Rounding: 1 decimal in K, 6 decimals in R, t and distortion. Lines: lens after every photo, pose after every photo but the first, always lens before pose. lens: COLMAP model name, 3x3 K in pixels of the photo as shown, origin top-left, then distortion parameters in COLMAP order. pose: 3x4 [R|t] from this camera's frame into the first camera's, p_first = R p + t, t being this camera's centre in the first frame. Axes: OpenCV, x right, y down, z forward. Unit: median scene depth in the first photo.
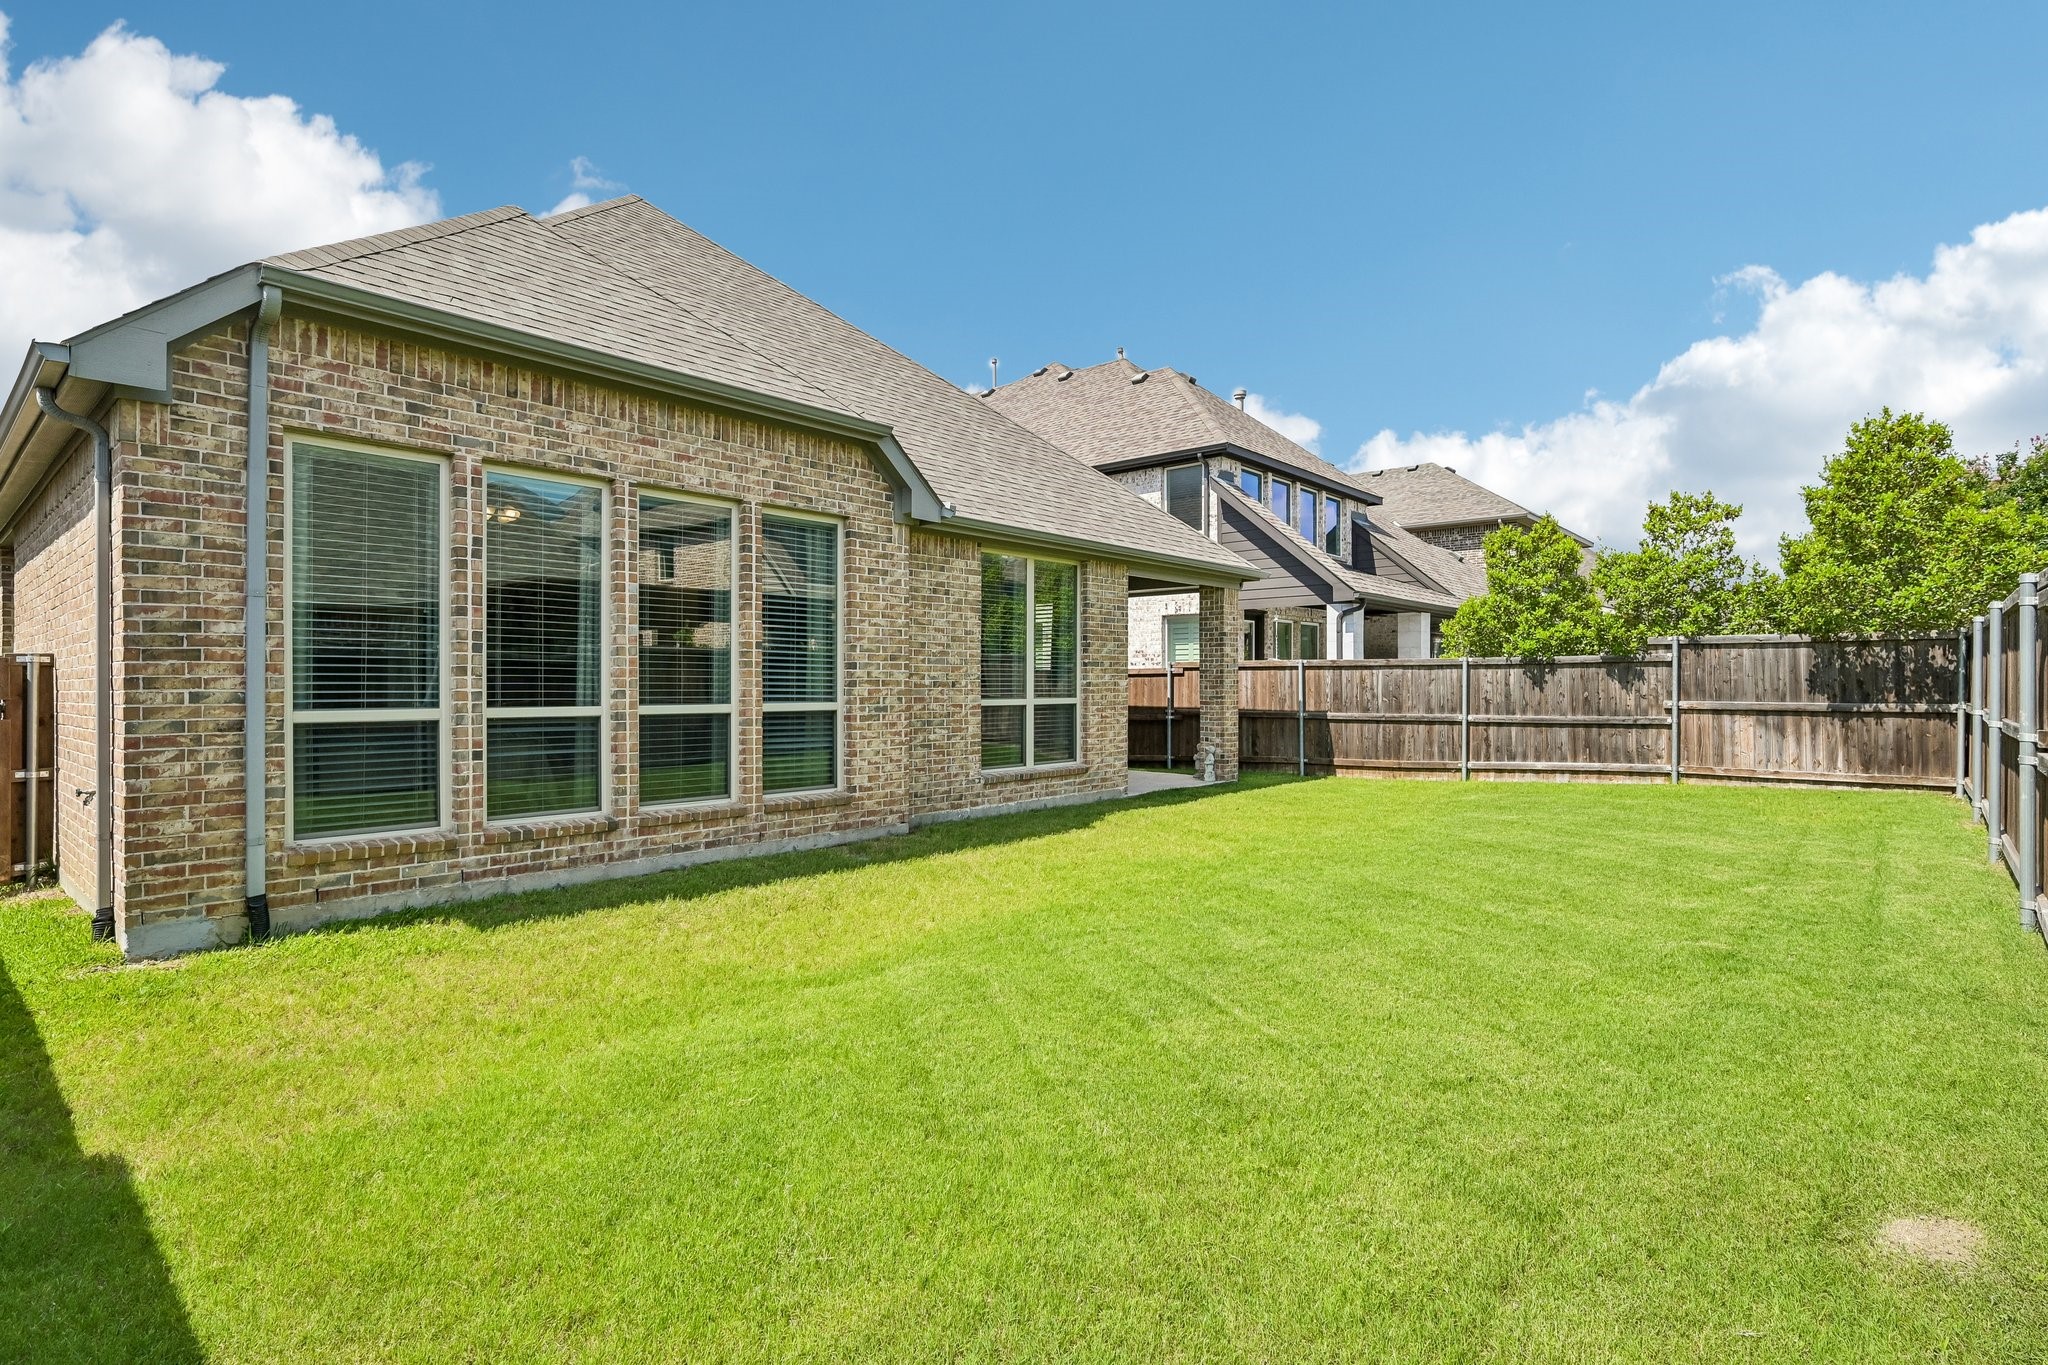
lens RADIAL K [[1005.4, 0, 1020.1], [0, 1005.4, 688.9], [0, 0, 1]] dist [-0.005017, 0.005240]
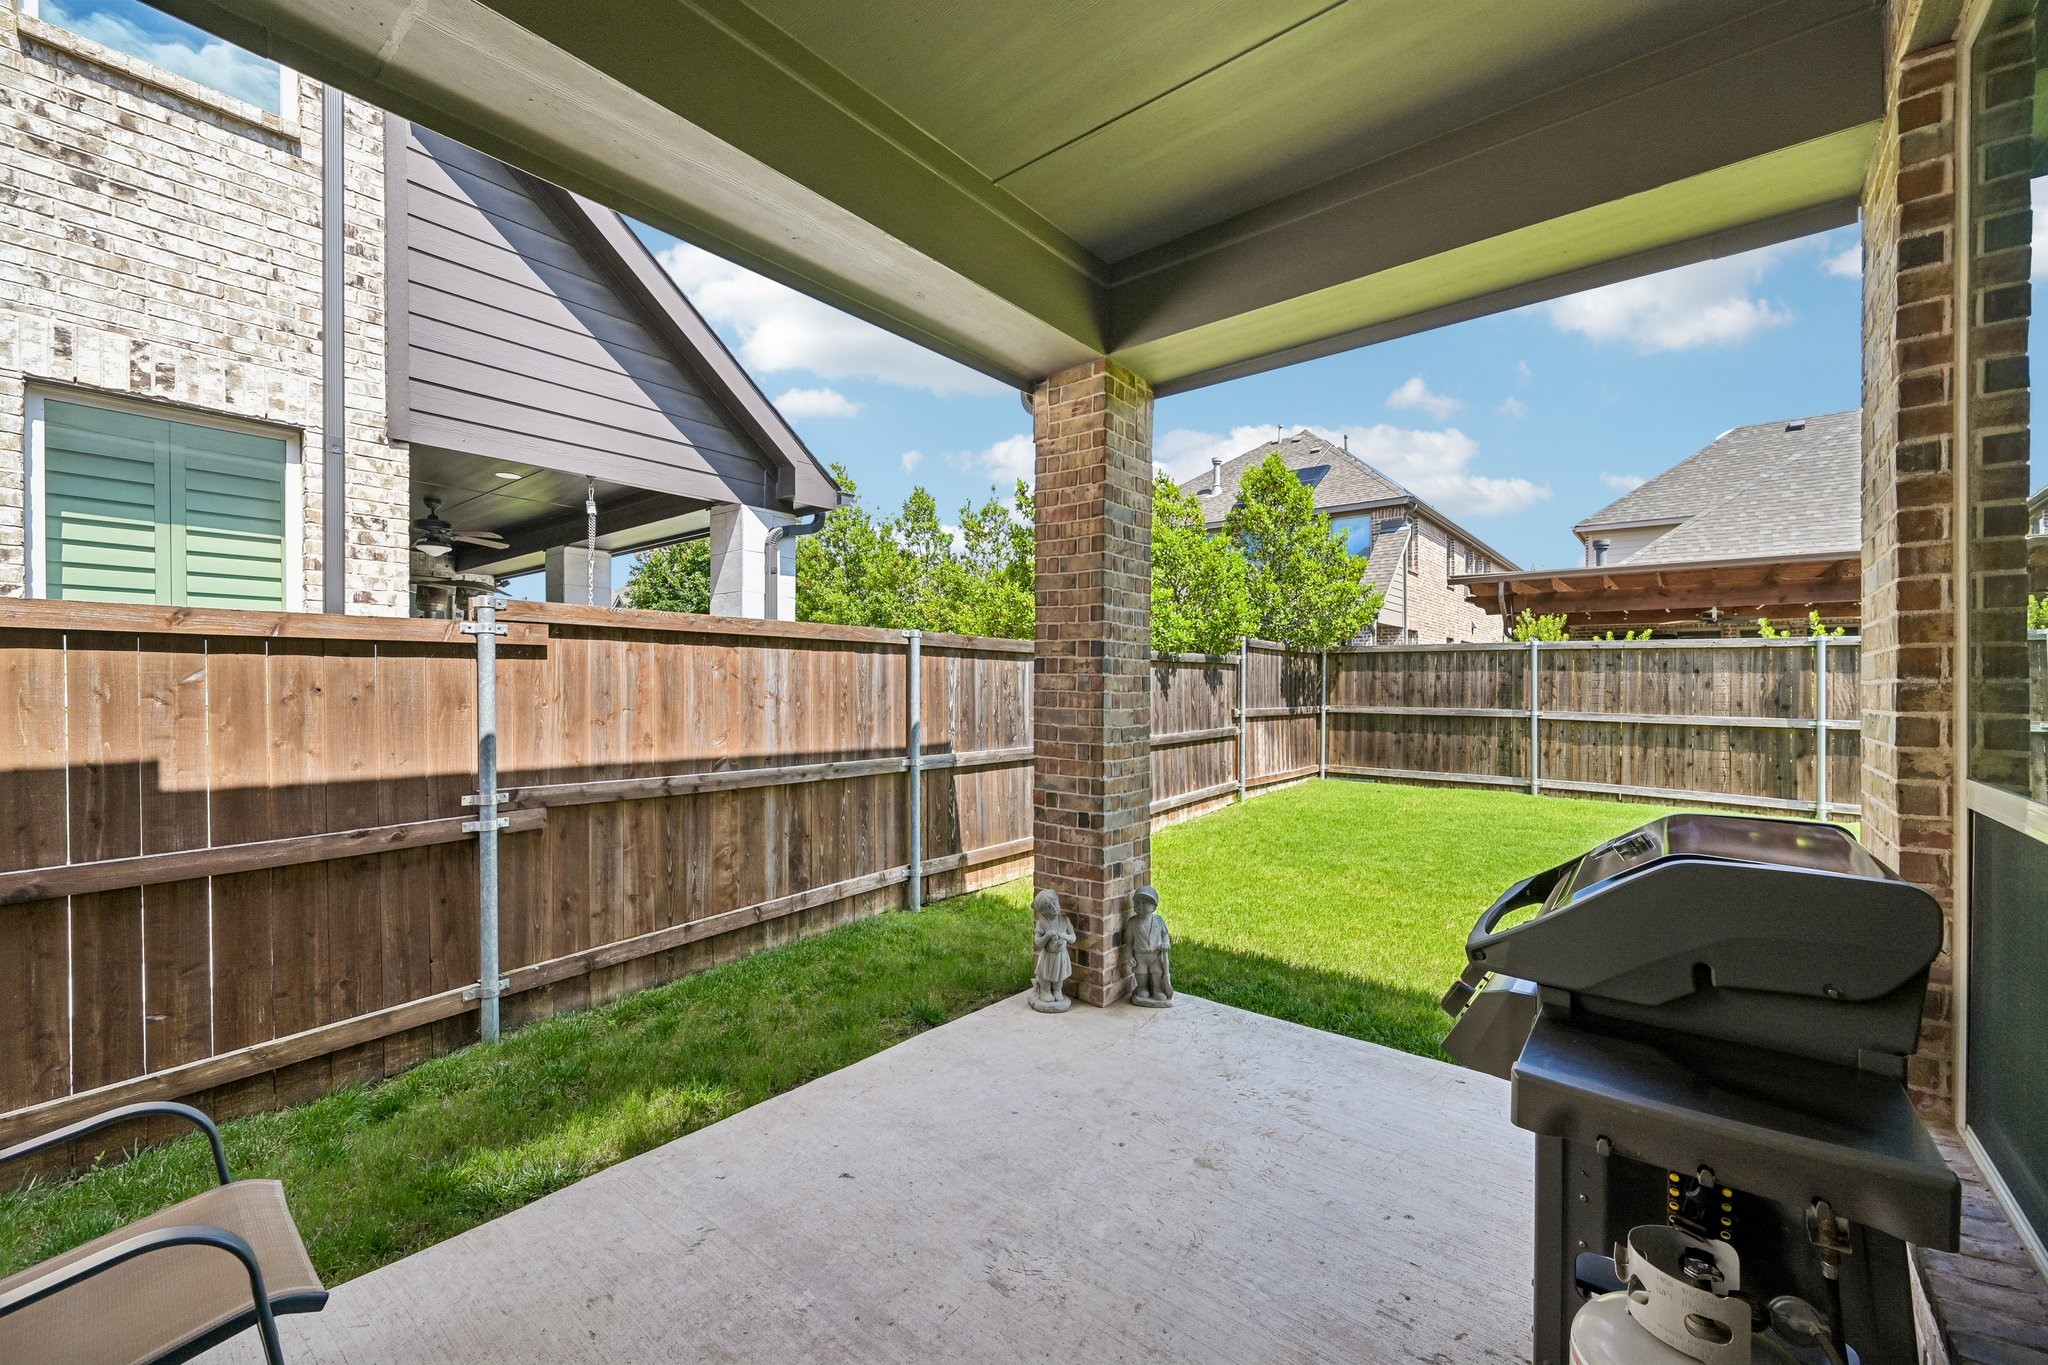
lens RADIAL K [[827.3, 0, 1014.4], [0, 827.3, 689.9], [0, 0, 1]] dist [-0.005149, -0.000409]
pose [[-0.011561, -0.005159, 0.999920, -0.064802], [-0.002847, 0.999983, 0.005127, -0.006093], [-0.999929, -0.002787, -0.011575, 0.996193]]
